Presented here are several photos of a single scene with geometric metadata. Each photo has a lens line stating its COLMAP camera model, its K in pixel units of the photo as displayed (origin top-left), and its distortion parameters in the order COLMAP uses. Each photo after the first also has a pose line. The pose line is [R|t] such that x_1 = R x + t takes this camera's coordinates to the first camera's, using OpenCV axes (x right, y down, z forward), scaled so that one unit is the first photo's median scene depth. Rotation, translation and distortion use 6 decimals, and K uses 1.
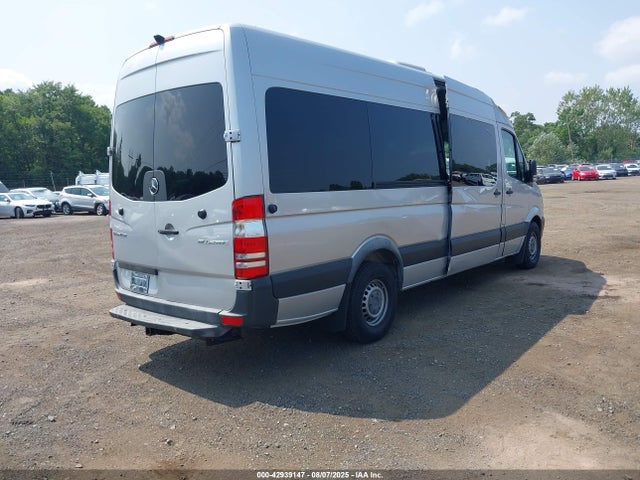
lens RADIAL K [[513.4, 0, 322.3], [0, 513.4, 243.2], [0, 0, 1]] dist [0.026693, -0.058130]
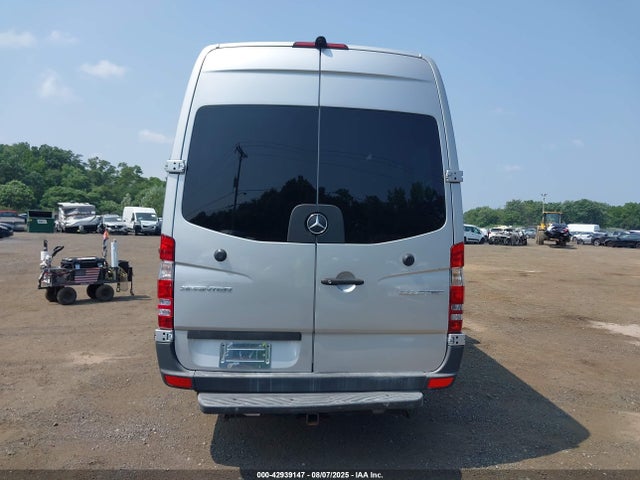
lens RADIAL K [[513.4, 0, 323.4], [0, 513.4, 238.9], [0, 0, 1]] dist [0.026693, -0.058130]
pose [[0.719089, 0.041569, 0.693673, -0.688306], [0.031724, 0.995205, -0.092525, -0.012601], [-0.694193, 0.088540, 0.714322, 0.359801]]
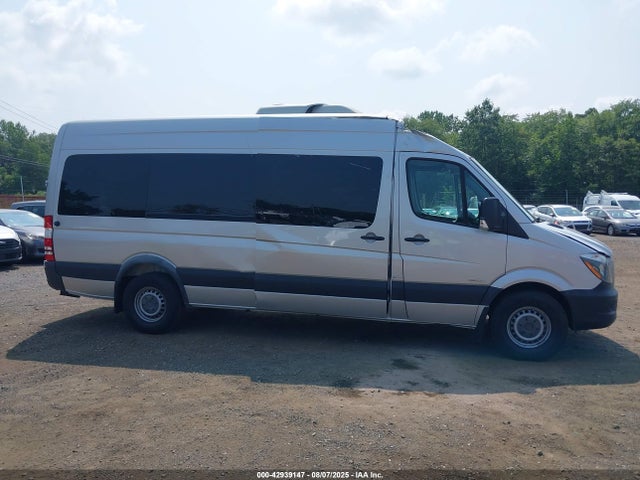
lens RADIAL K [[513.4, 0, 324.5], [0, 513.4, 225.8], [0, 0, 1]] dist [0.026693, -0.058130]
pose [[0.453574, 0.081159, -0.887515, 1.391761], [-0.138206, 0.990203, 0.019918, -0.163322], [0.880437, 0.113625, 0.460347, 0.729118]]
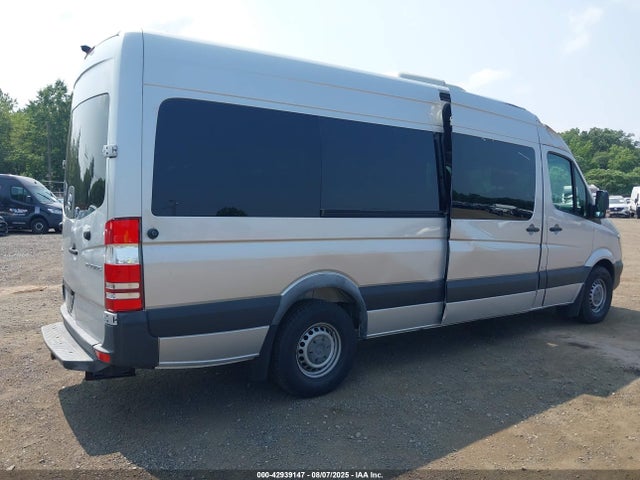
lens RADIAL K [[513.4, 0, 325.9], [0, 513.4, 238.9], [0, 0, 1]] dist [0.026693, -0.058130]
pose [[0.967507, 0.065716, -0.244157, 0.295370], [-0.076617, 0.996432, -0.035412, -0.036719], [0.240958, 0.052967, 0.969089, 0.161293]]
